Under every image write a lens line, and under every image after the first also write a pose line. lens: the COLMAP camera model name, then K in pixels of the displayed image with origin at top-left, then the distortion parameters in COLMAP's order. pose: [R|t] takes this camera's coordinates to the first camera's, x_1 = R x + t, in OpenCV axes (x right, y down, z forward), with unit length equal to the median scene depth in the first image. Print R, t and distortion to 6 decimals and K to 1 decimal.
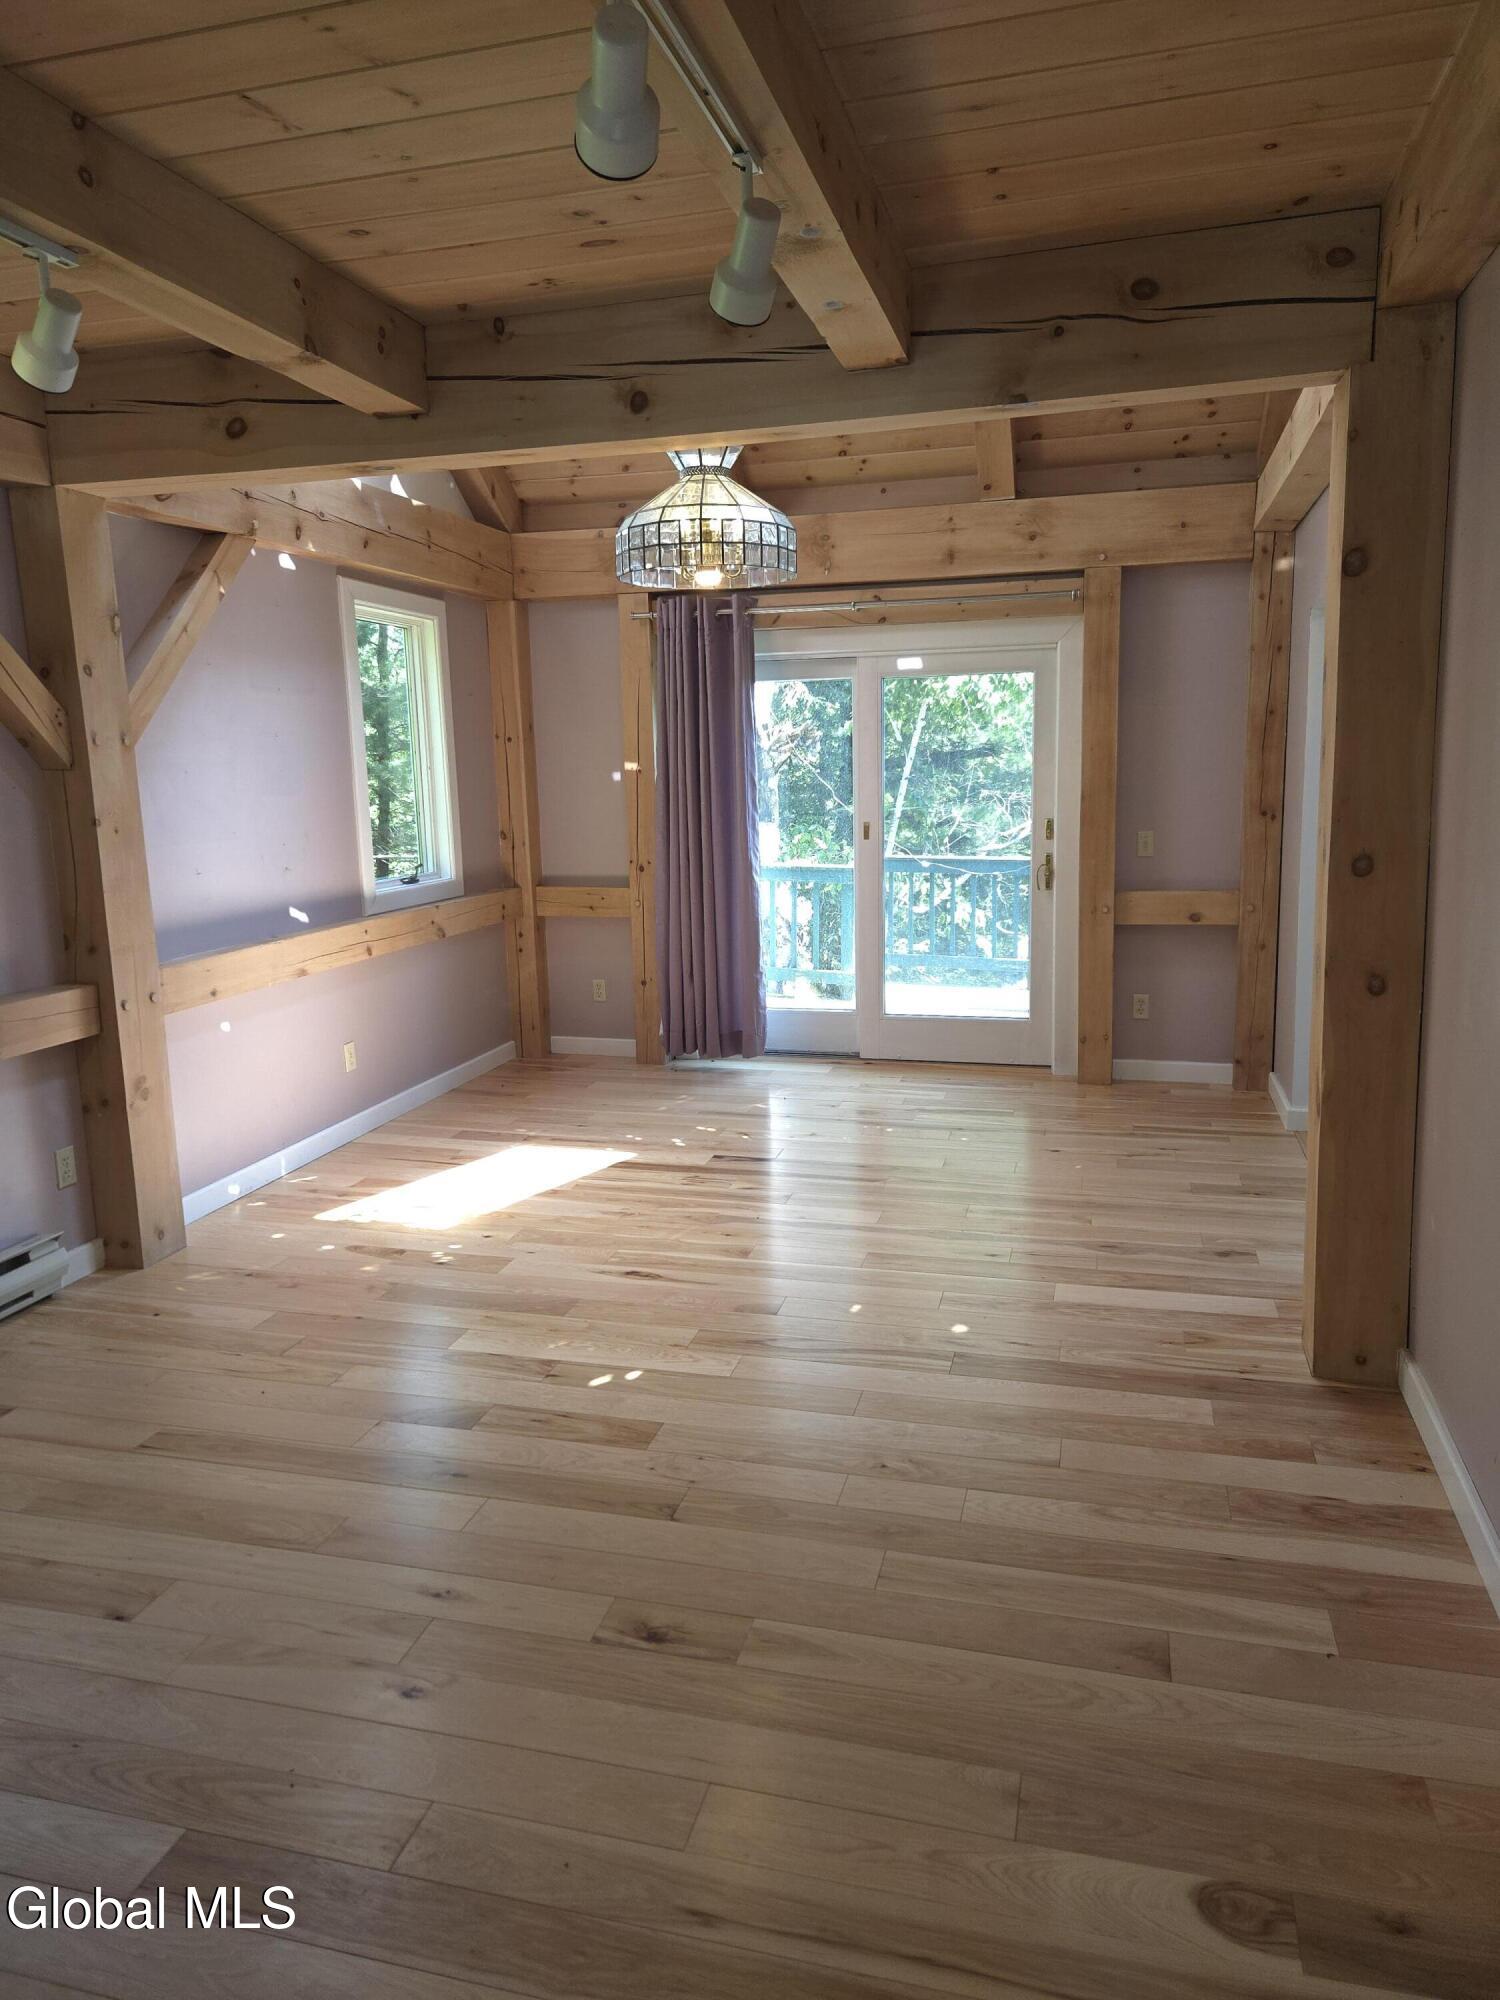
lens RADIAL K [[1341.9, 0, 752.8], [0, 1341.9, 993.7], [0, 0, 1]] dist [0.068639, -0.047390]
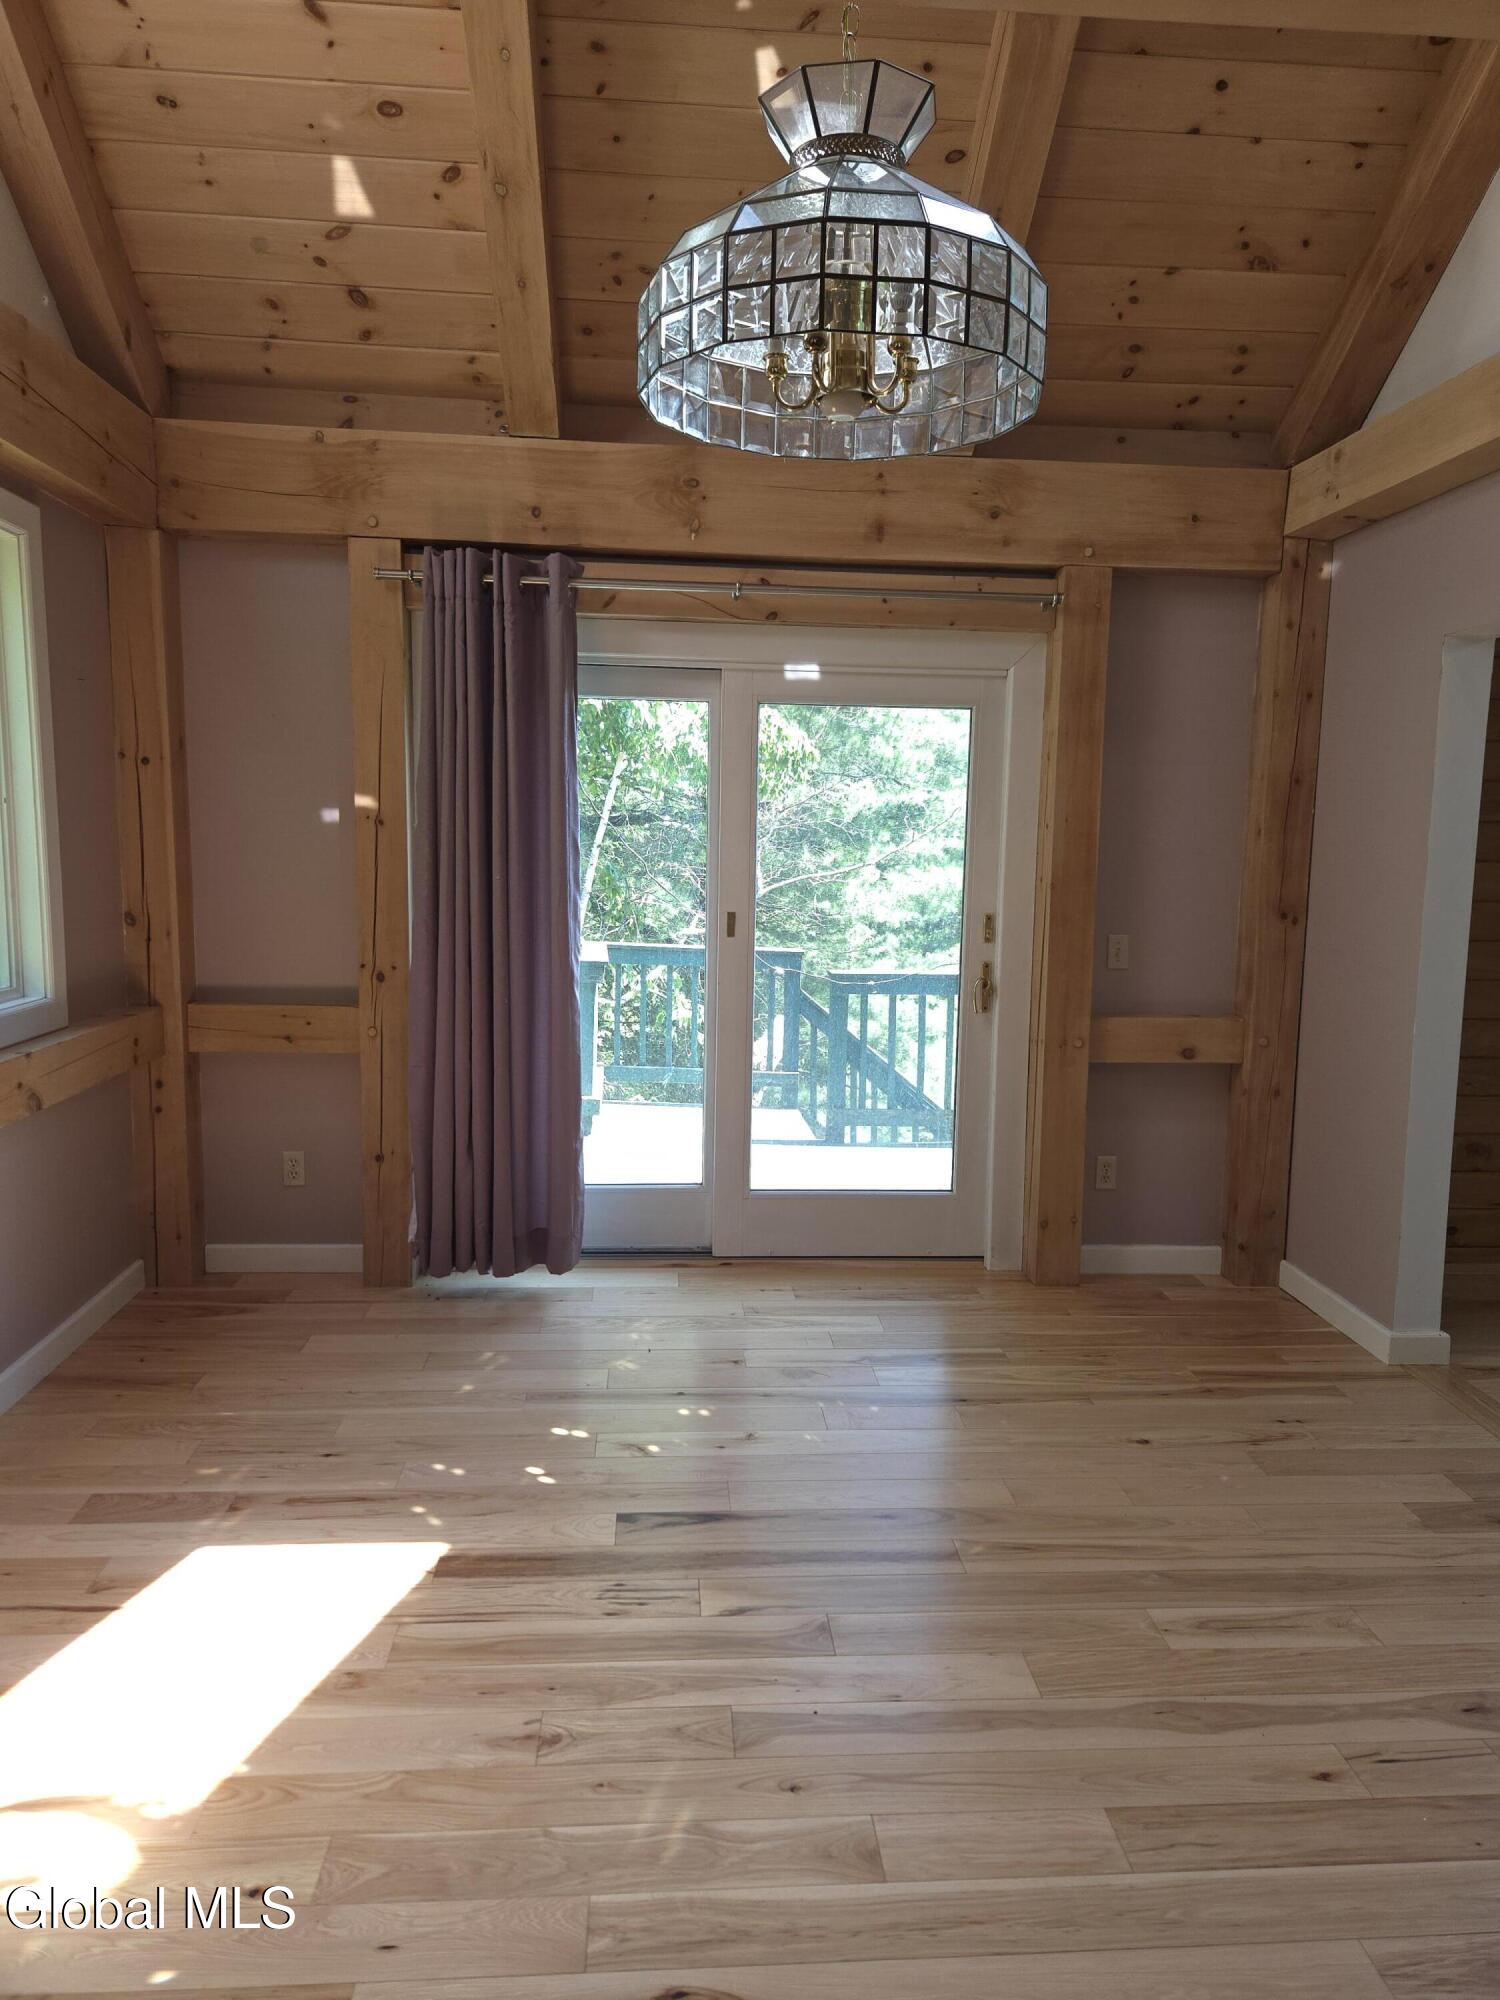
lens RADIAL K [[1341.9, 0, 749.3], [0, 1341.9, 1000.1], [0, 0, 1]] dist [0.068639, -0.047390]
pose [[0.944499, -0.001480, 0.328510, -0.138407], [0.016005, 0.999010, -0.041517, -0.058313], [-0.328123, 0.044470, 0.943588, 0.382661]]
